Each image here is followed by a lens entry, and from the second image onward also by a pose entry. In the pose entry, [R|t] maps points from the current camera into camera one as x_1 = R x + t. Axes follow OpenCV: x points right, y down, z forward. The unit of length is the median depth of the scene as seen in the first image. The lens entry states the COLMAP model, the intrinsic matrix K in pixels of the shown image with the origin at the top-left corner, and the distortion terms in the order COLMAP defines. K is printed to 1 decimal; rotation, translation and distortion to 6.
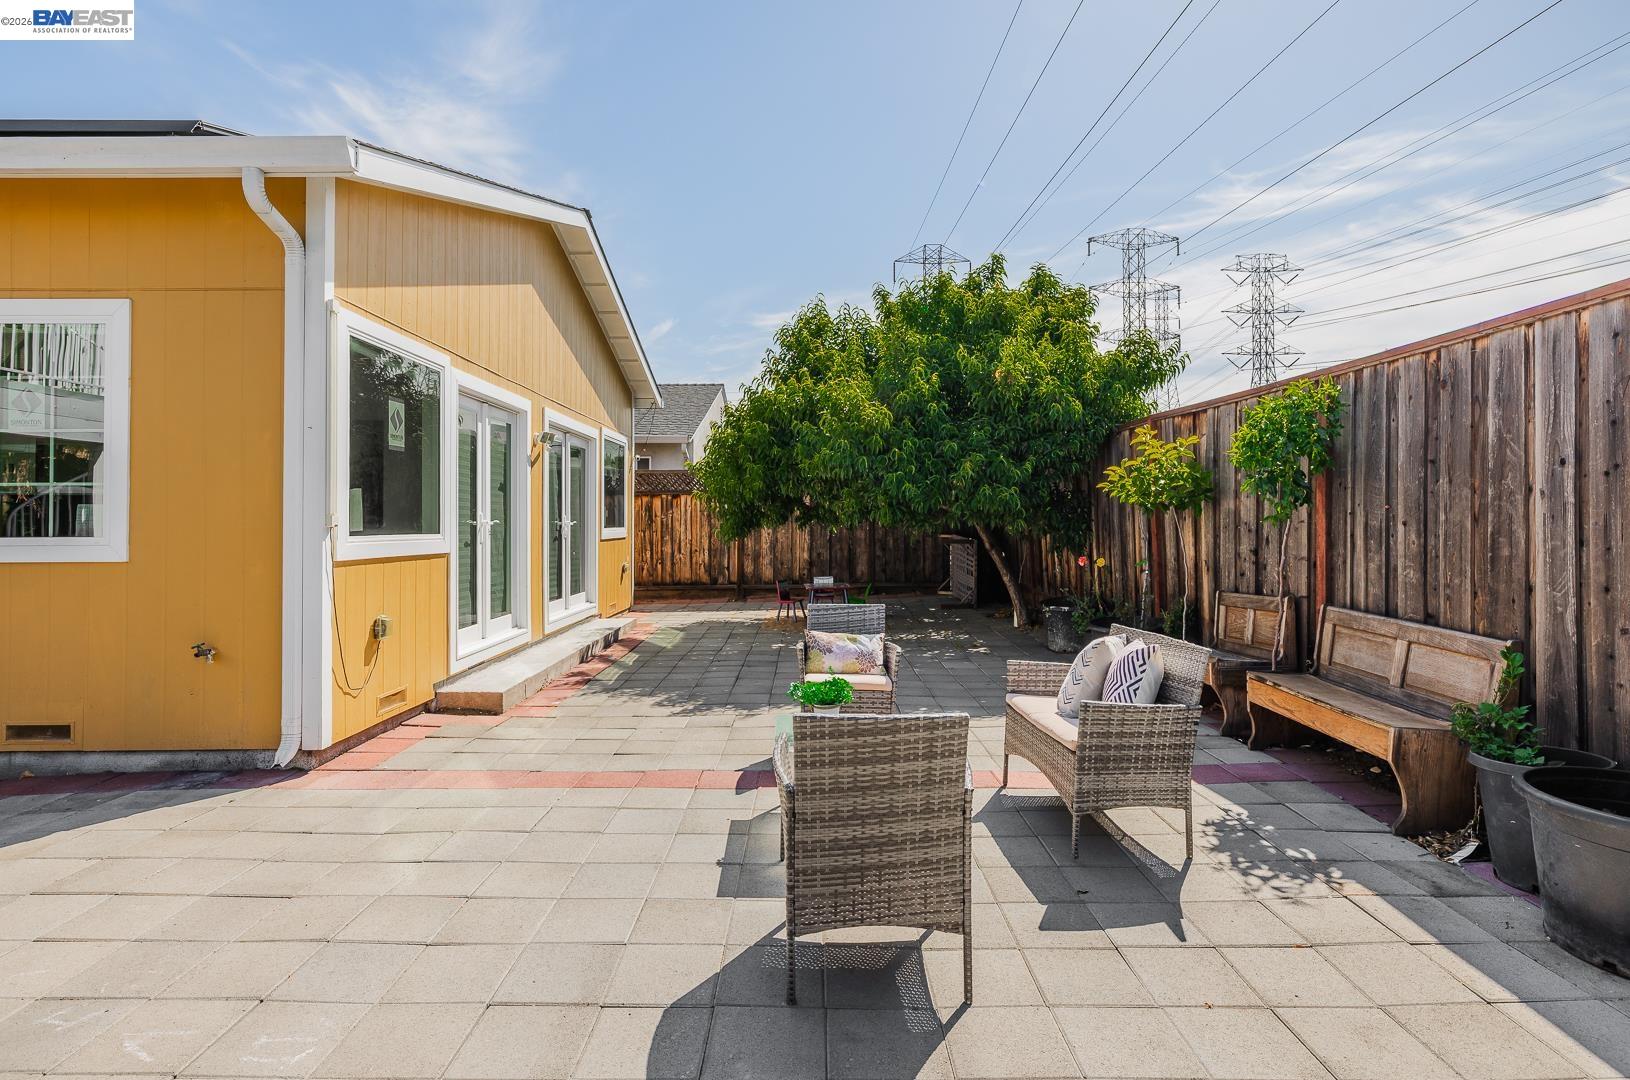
lens RADIAL K [[815.6, 0, 845.9], [0, 815.6, 508.9], [0, 0, 1]] dist [-0.009869, 0.001531]
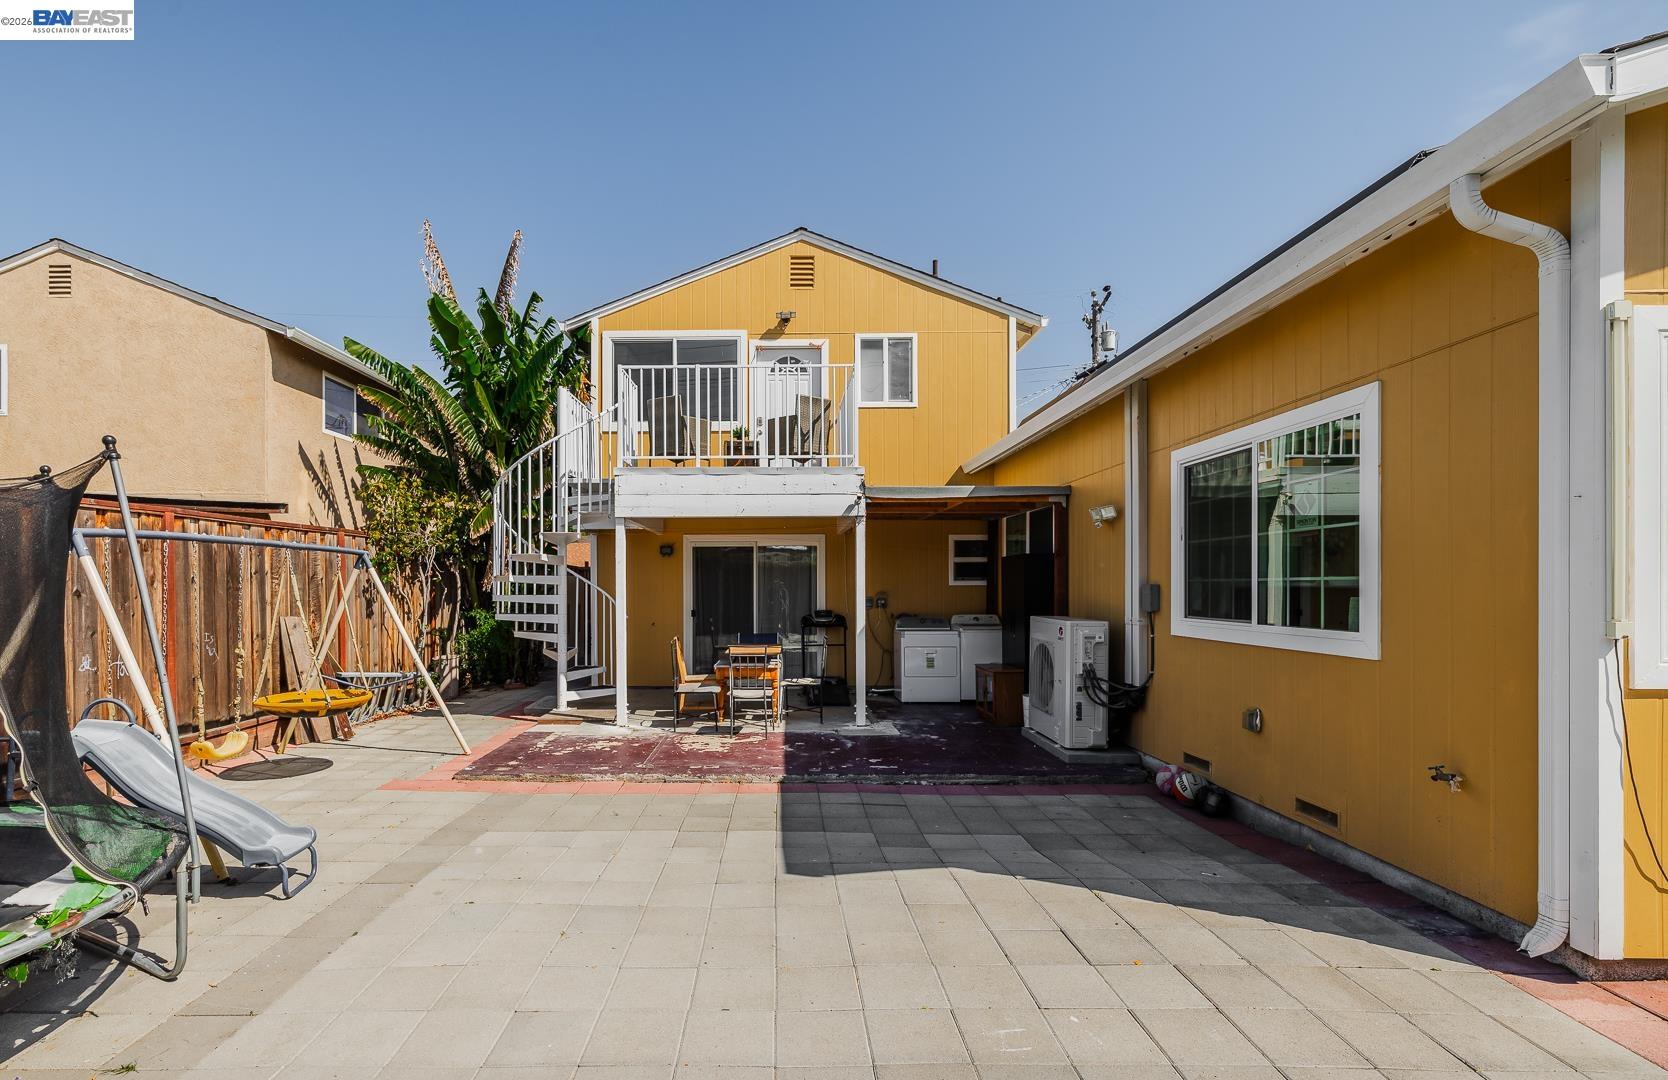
lens RADIAL K [[779.9, 0, 762.6], [0, 779.9, 589.3], [0, 0, 1]] dist [0.006007, -0.000048]
pose [[-0.040613, 0.009404, -0.999131, 0.051012], [0.017244, 0.999813, 0.008709, -0.036633], [0.999026, -0.016875, -0.040767, 0.311329]]
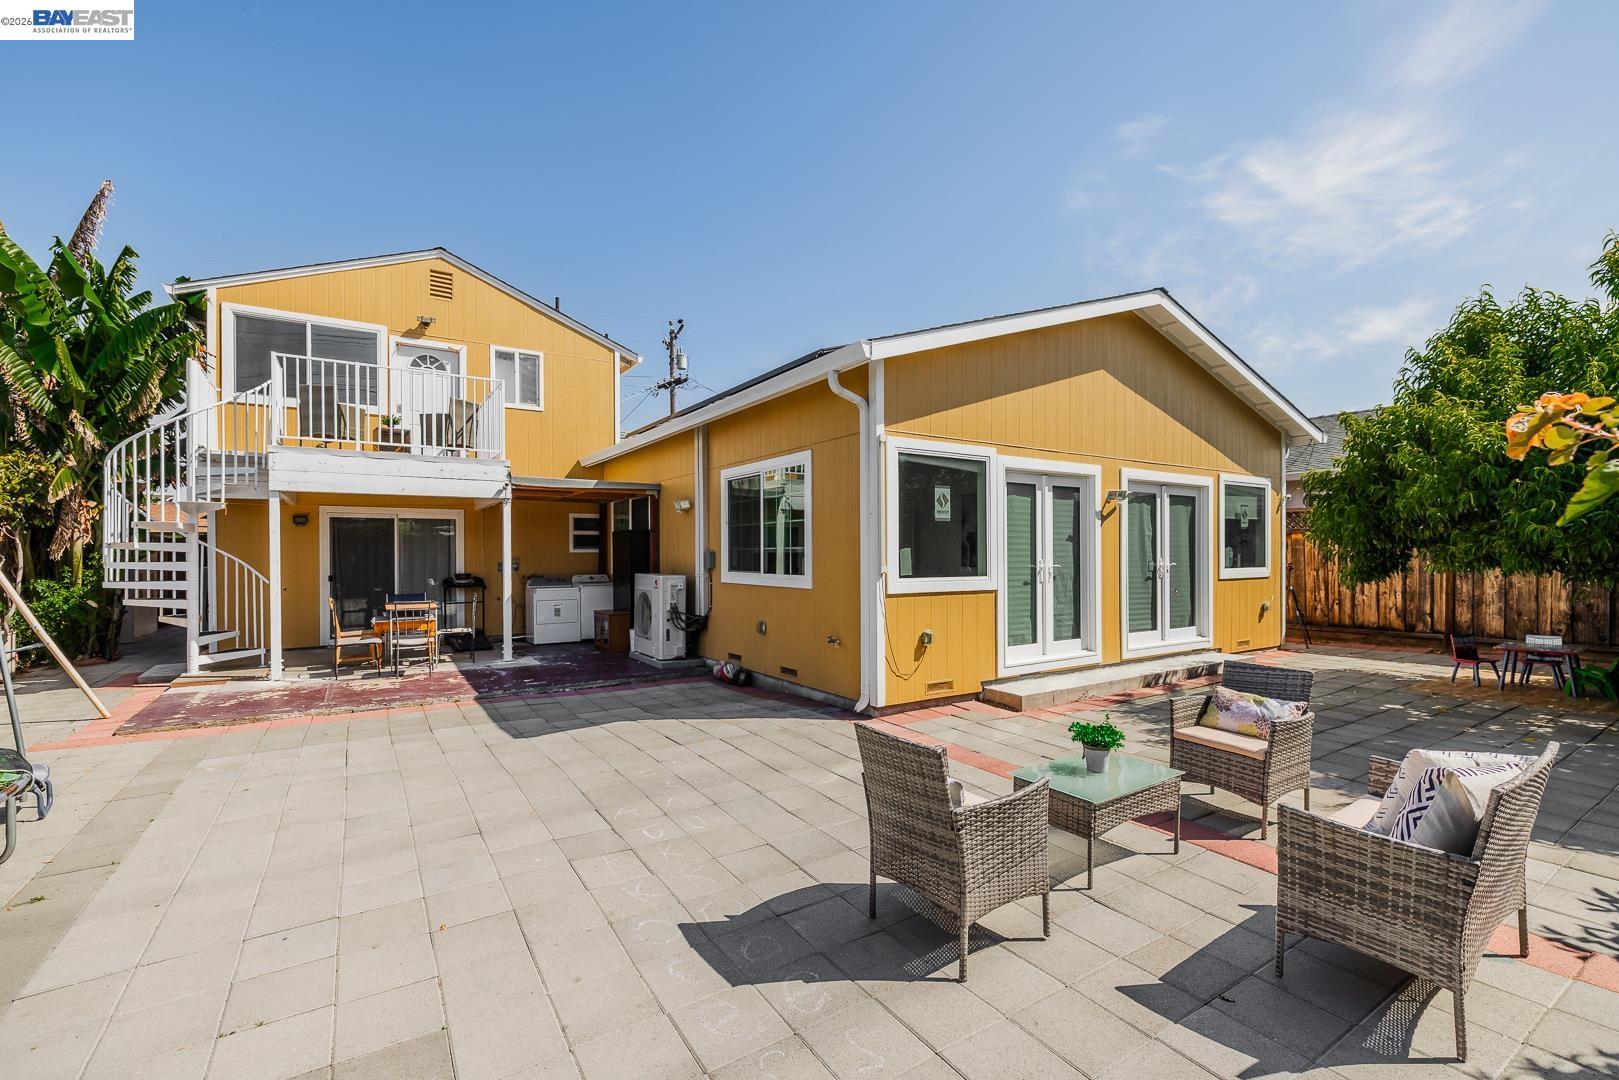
lens RADIAL K [[705.0, 0, 802.4], [0, 705.0, 554.4], [0, 0, 1]] dist [-0.003373, 0.002580]
pose [[0.519837, 0.005168, -0.854250, 0.495766], [0.013558, 0.999806, 0.014299, -0.038201], [0.854158, -0.019015, 0.519666, 0.121638]]
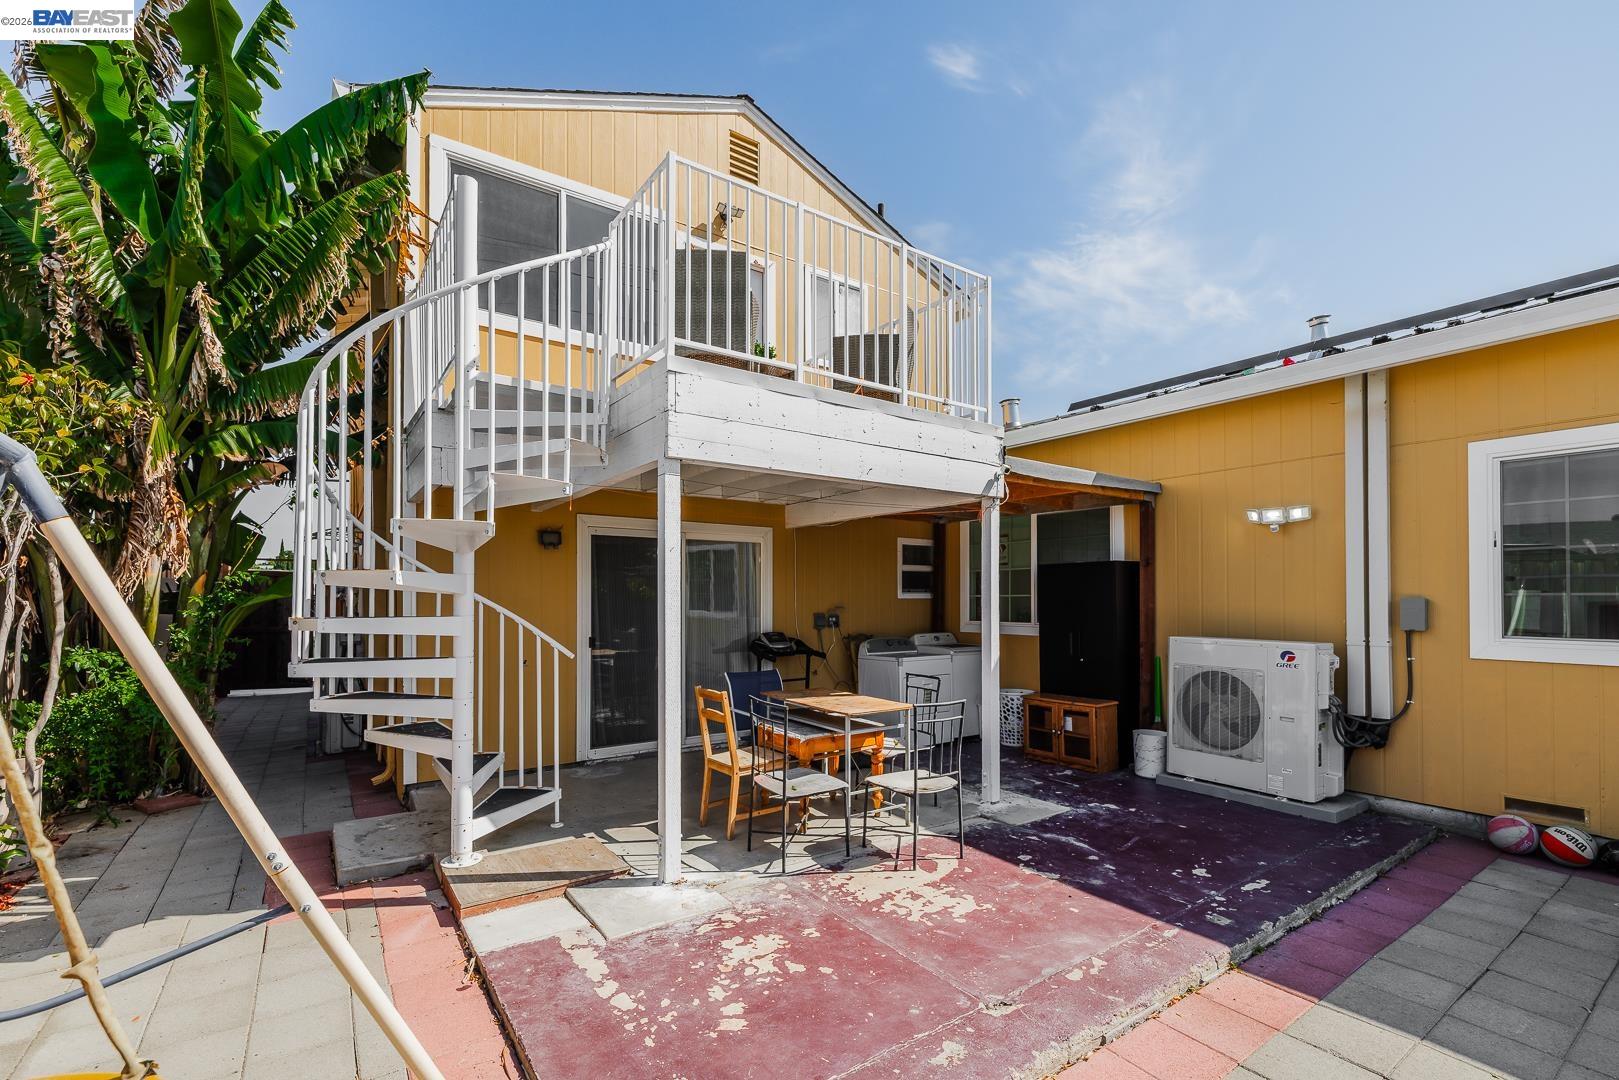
lens RADIAL K [[705.0, 0, 807.6], [0, 705.0, 598.4], [0, 0, 1]] dist [-0.003373, 0.002580]
pose [[0.553235, 0.007884, -0.832988, -1.009293], [0.006046, 0.999891, 0.013480, -0.043958], [0.833004, -0.012494, 0.553127, -0.417654]]
